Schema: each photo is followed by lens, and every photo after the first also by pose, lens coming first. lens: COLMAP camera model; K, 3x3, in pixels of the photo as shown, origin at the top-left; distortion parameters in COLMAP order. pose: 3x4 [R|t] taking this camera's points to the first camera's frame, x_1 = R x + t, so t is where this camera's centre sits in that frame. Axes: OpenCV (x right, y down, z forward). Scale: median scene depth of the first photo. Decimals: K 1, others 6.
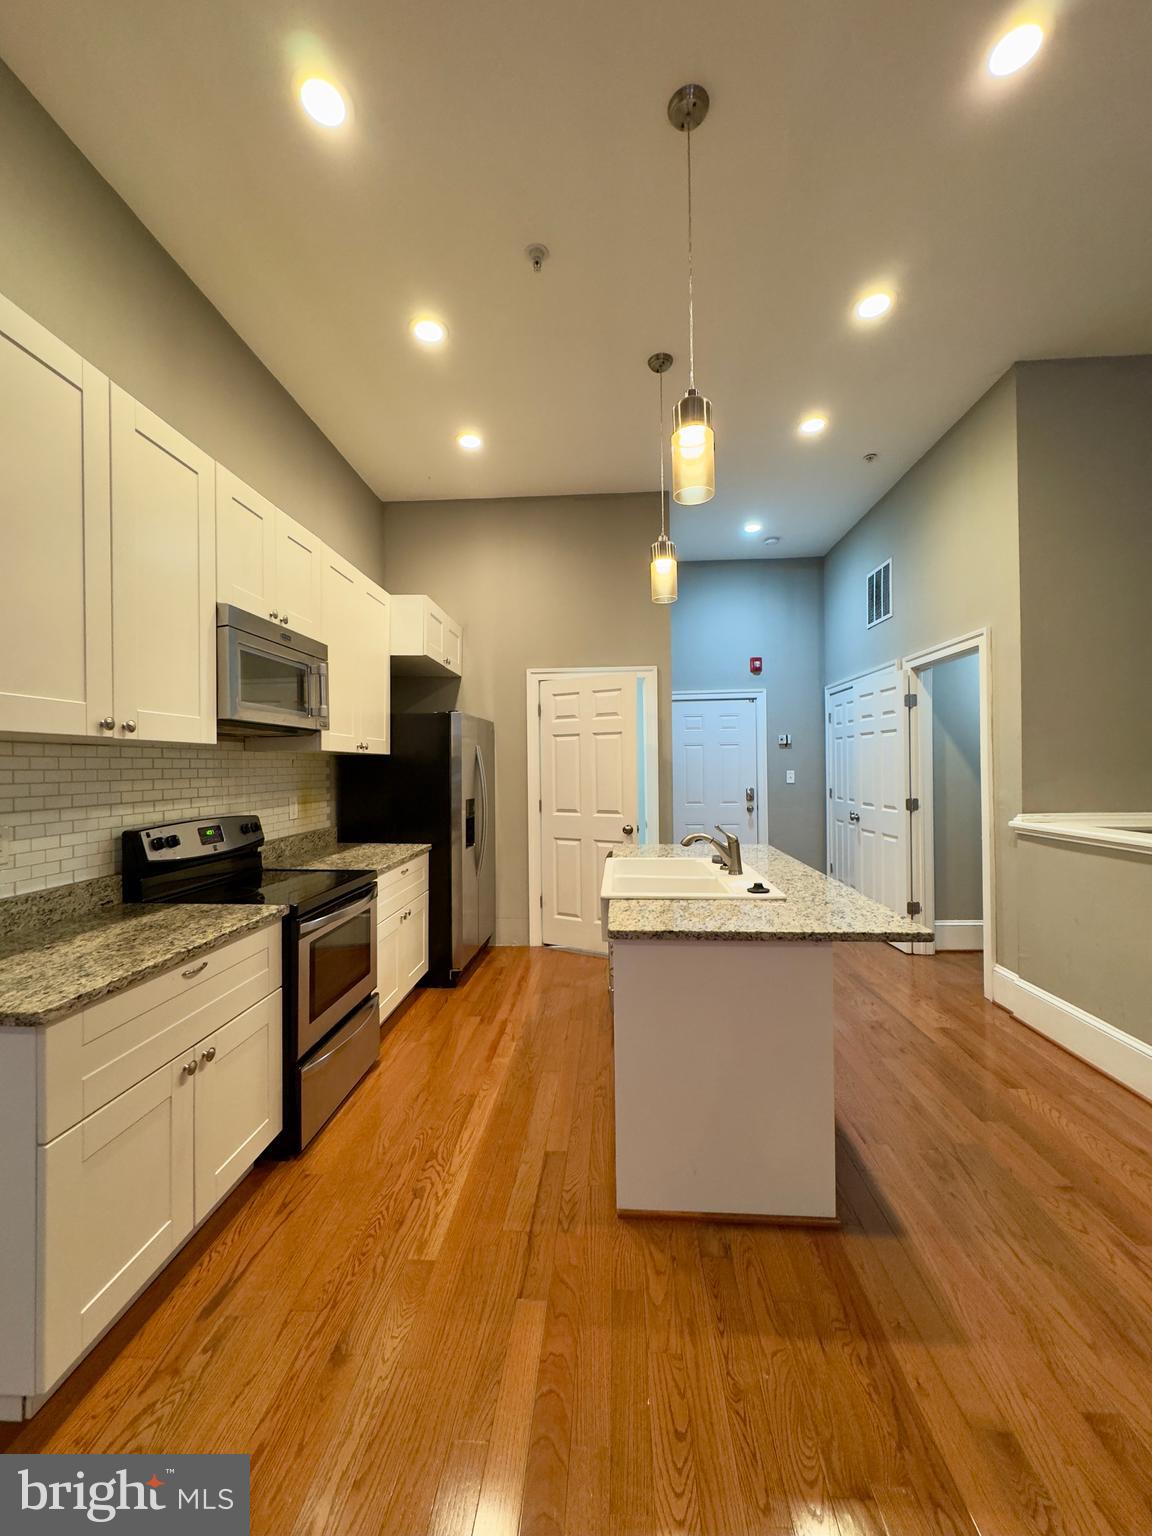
lens RADIAL K [[605.2, 0, 570.9], [0, 605.2, 770.5], [0, 0, 1]] dist [-0.001064, 0.000149]
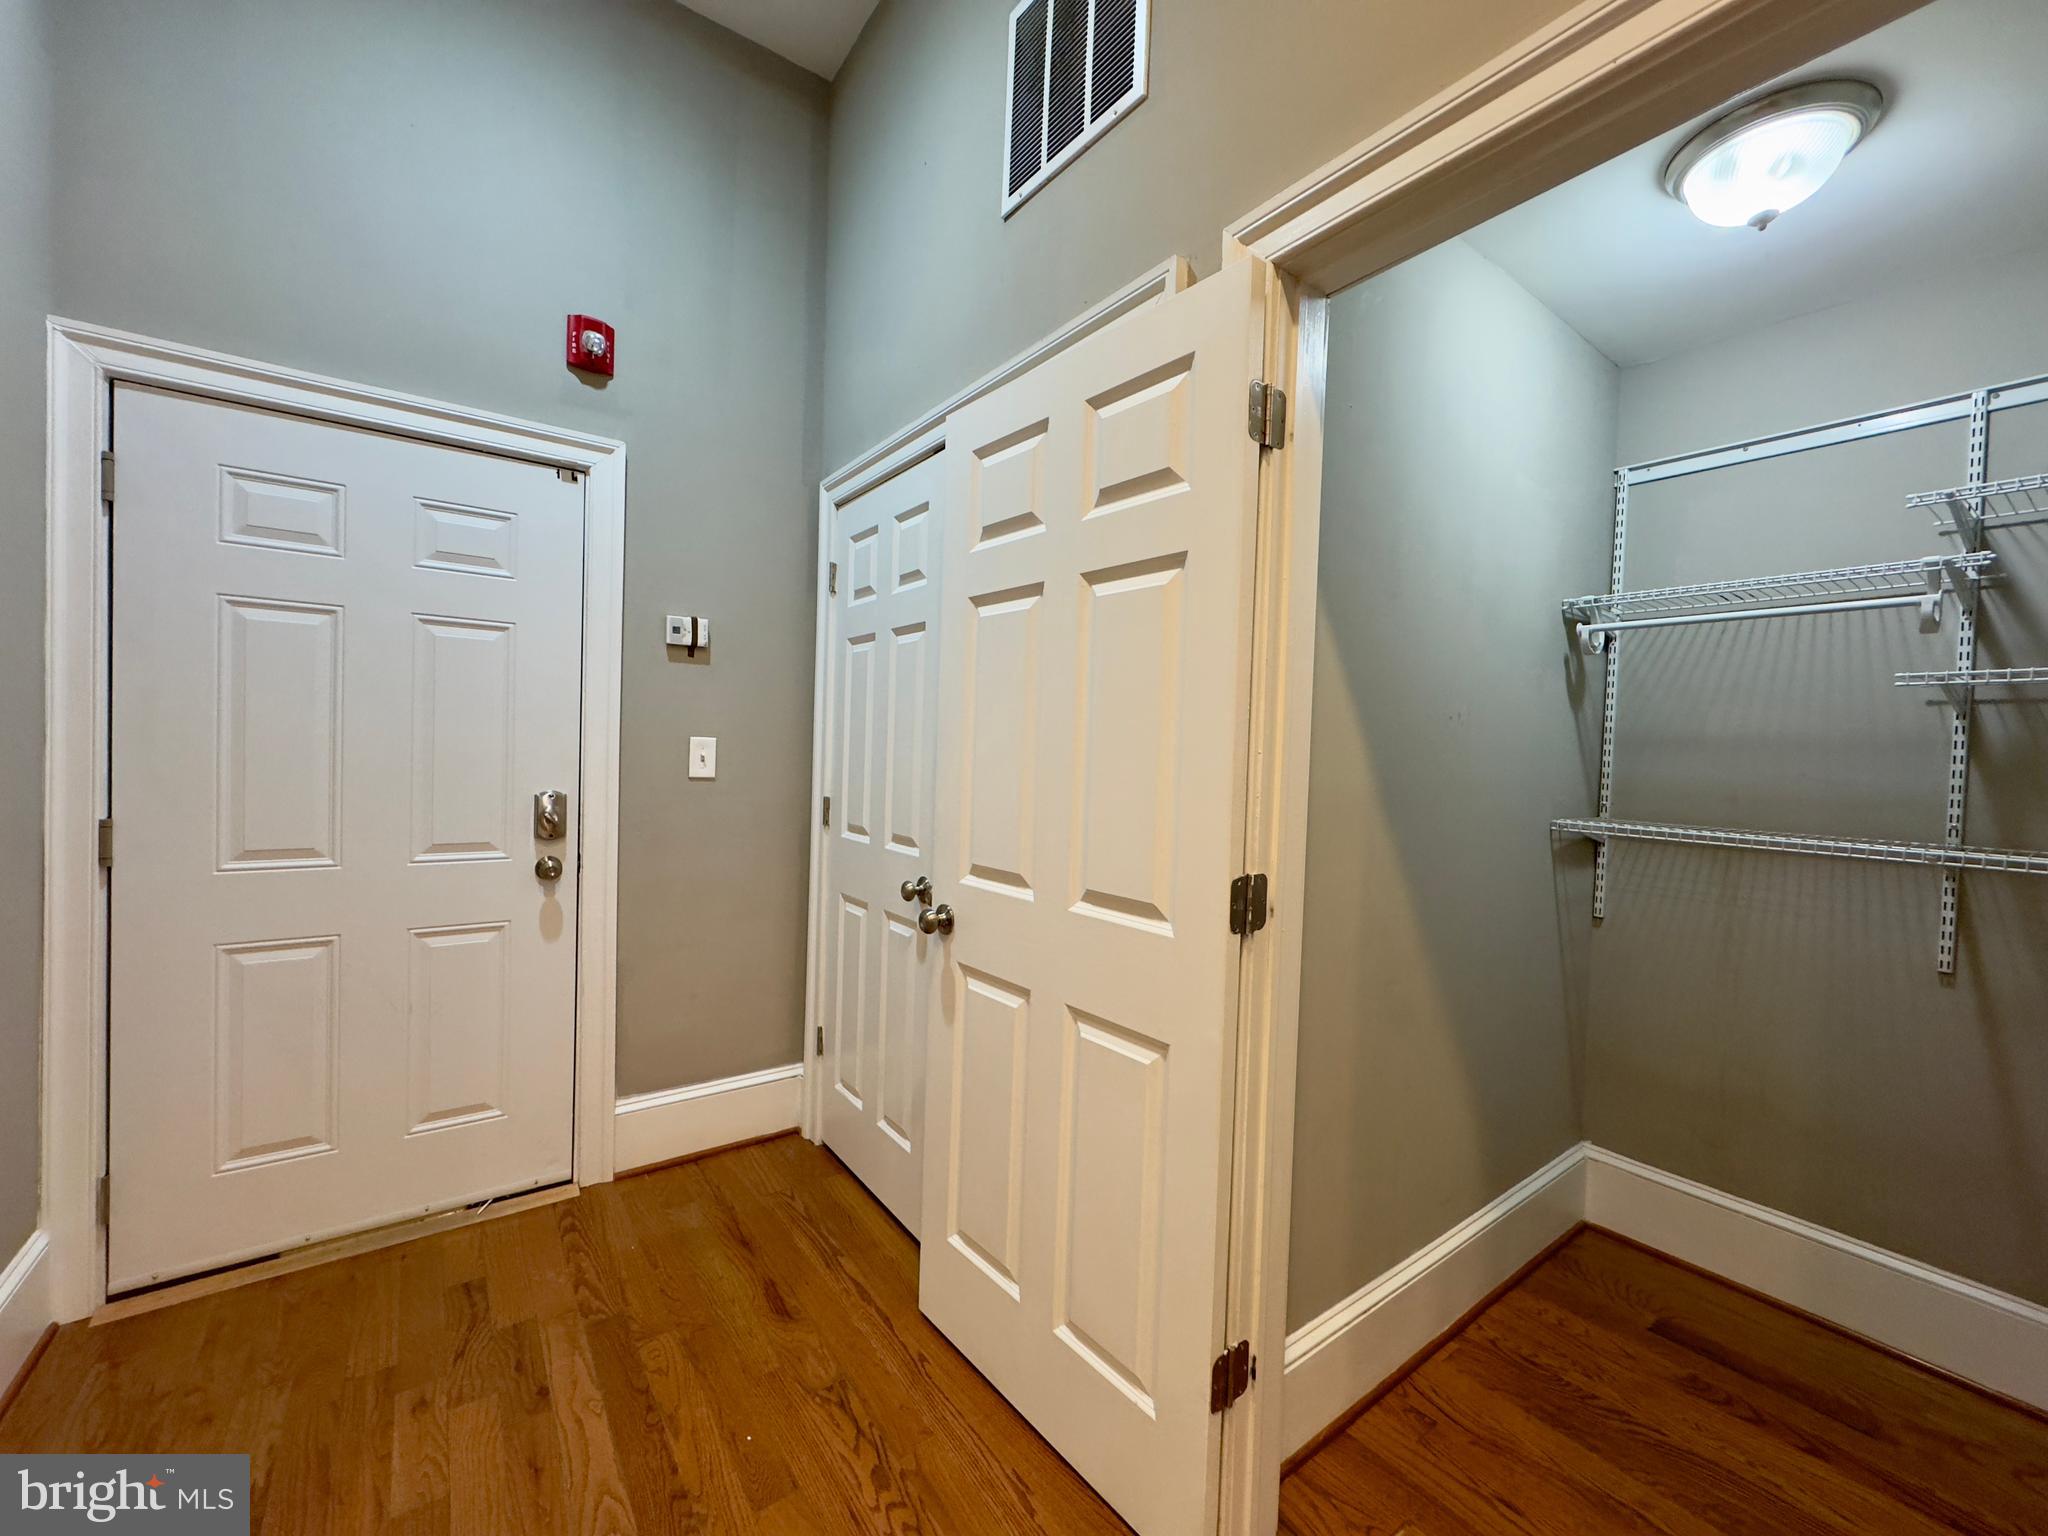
lens RADIAL K [[816.9, 0, 1025.7], [0, 816.9, 773.0], [0, 0, 1]] dist [-0.001971, -0.000147]
pose [[0.760365, 0.023054, 0.649087, 0.384648], [-0.040692, 0.999097, 0.012182, 0.011837], [-0.648220, -0.035675, 0.760617, 1.017091]]
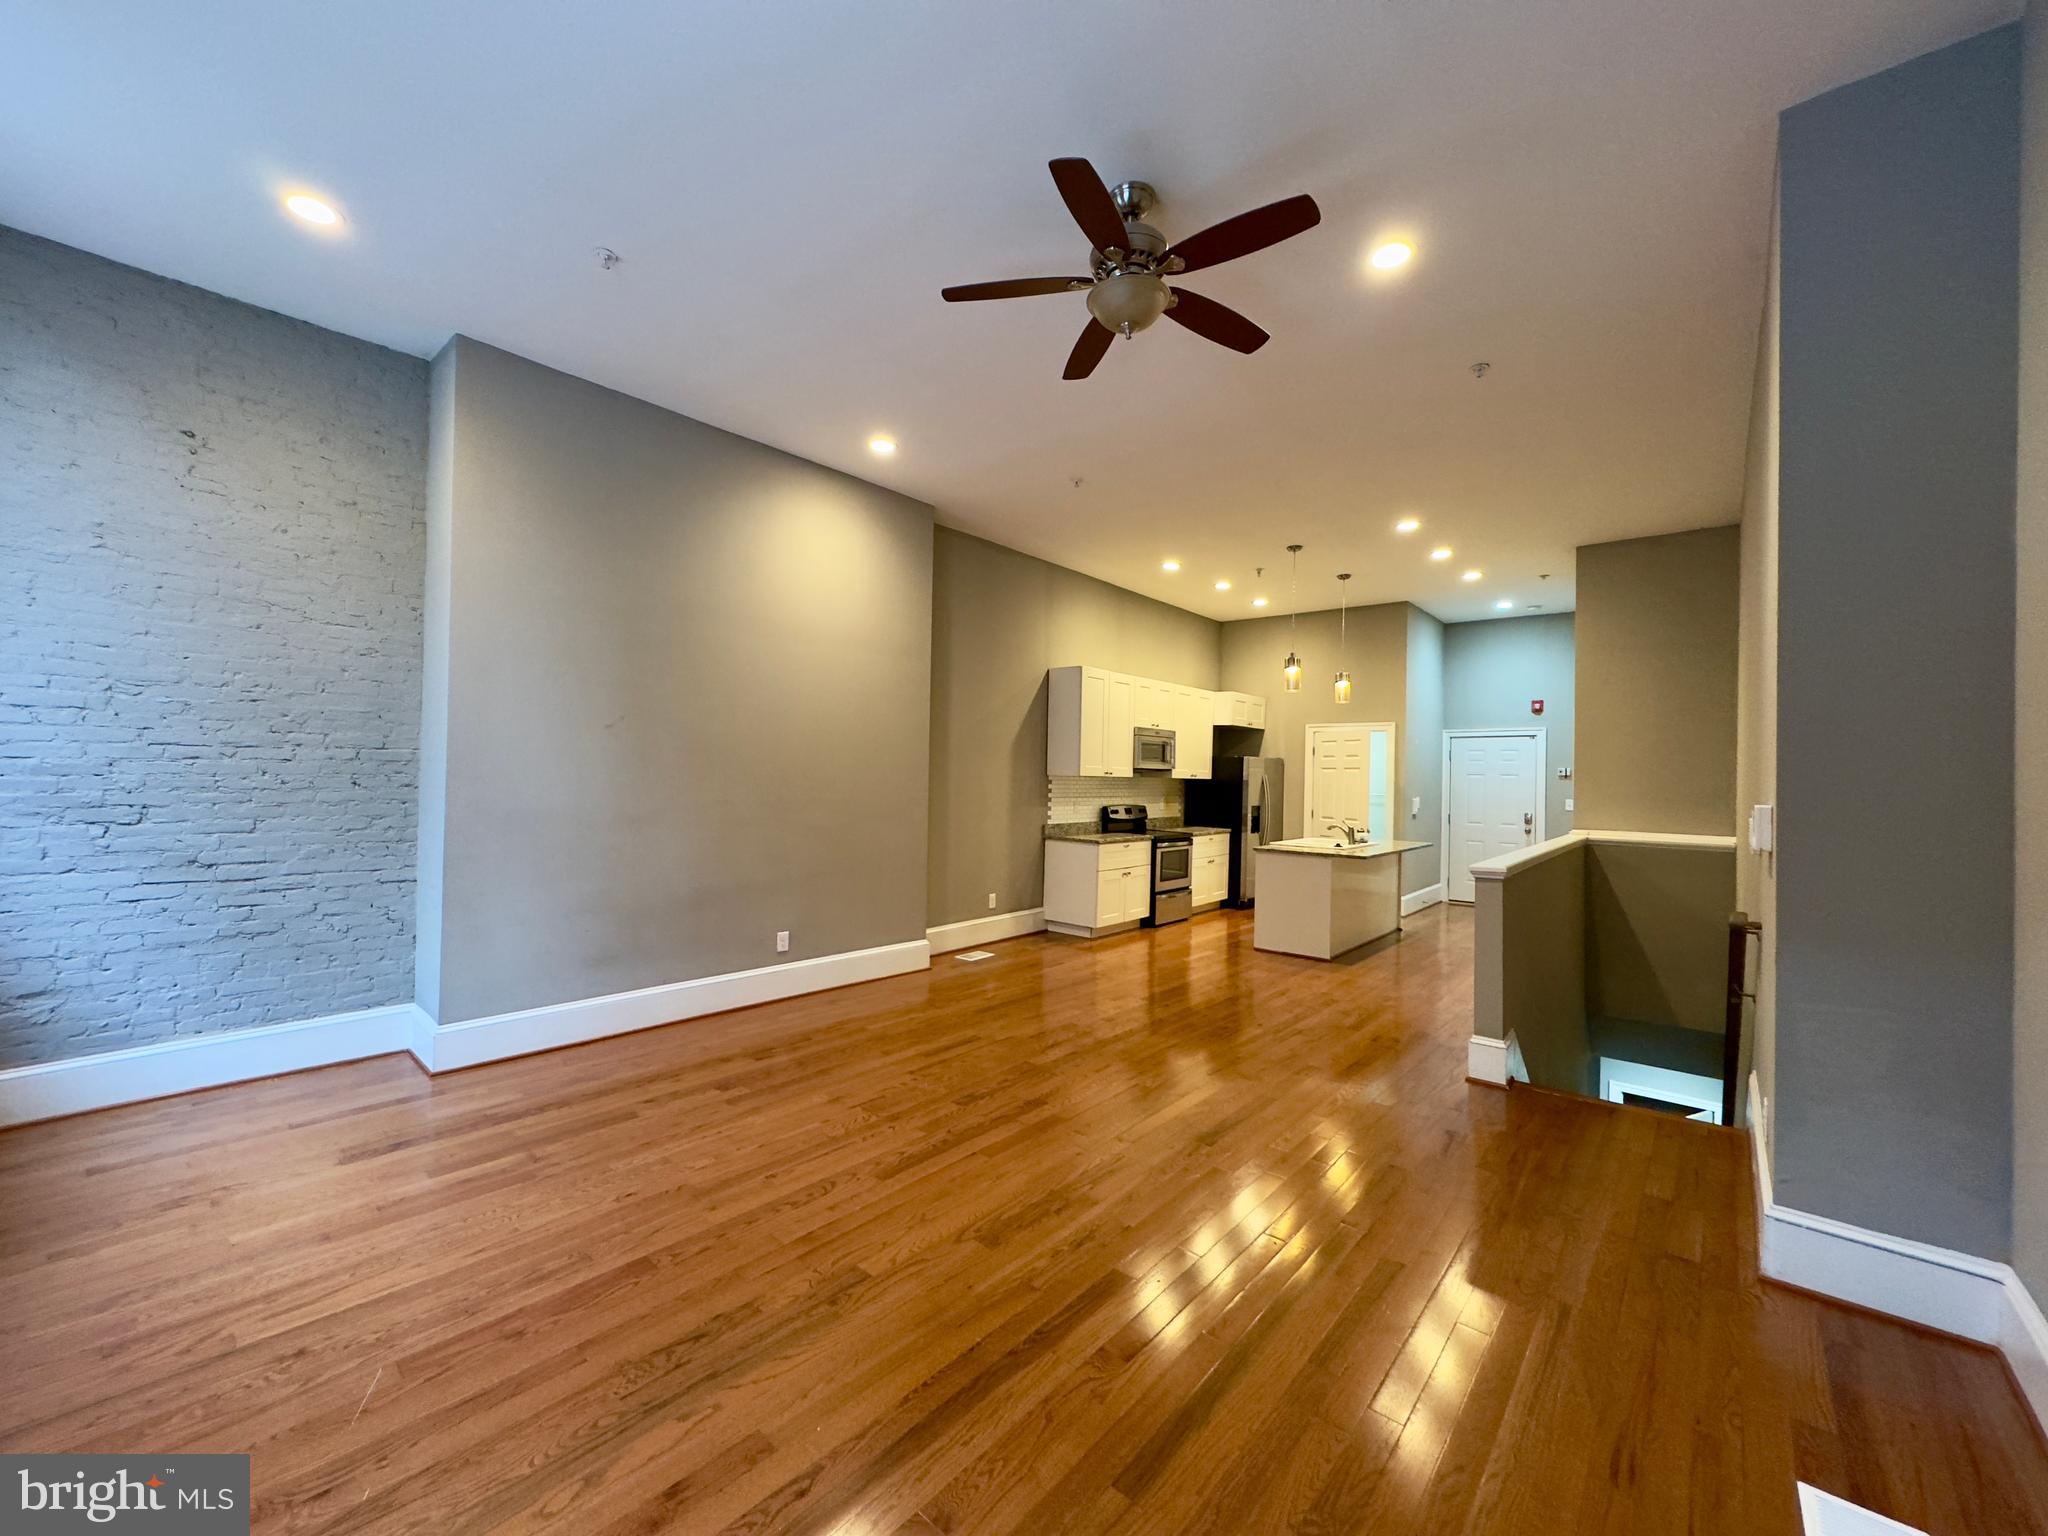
lens RADIAL K [[816.9, 0, 1025.7], [0, 816.9, 773.0], [0, 0, 1]] dist [-0.001971, -0.000147]
pose [[0.808215, 0.026352, -0.588297, 0.762413], [-0.032756, 0.999463, -0.000232, -0.027531], [0.587976, 0.019458, 0.808645, -1.448317]]
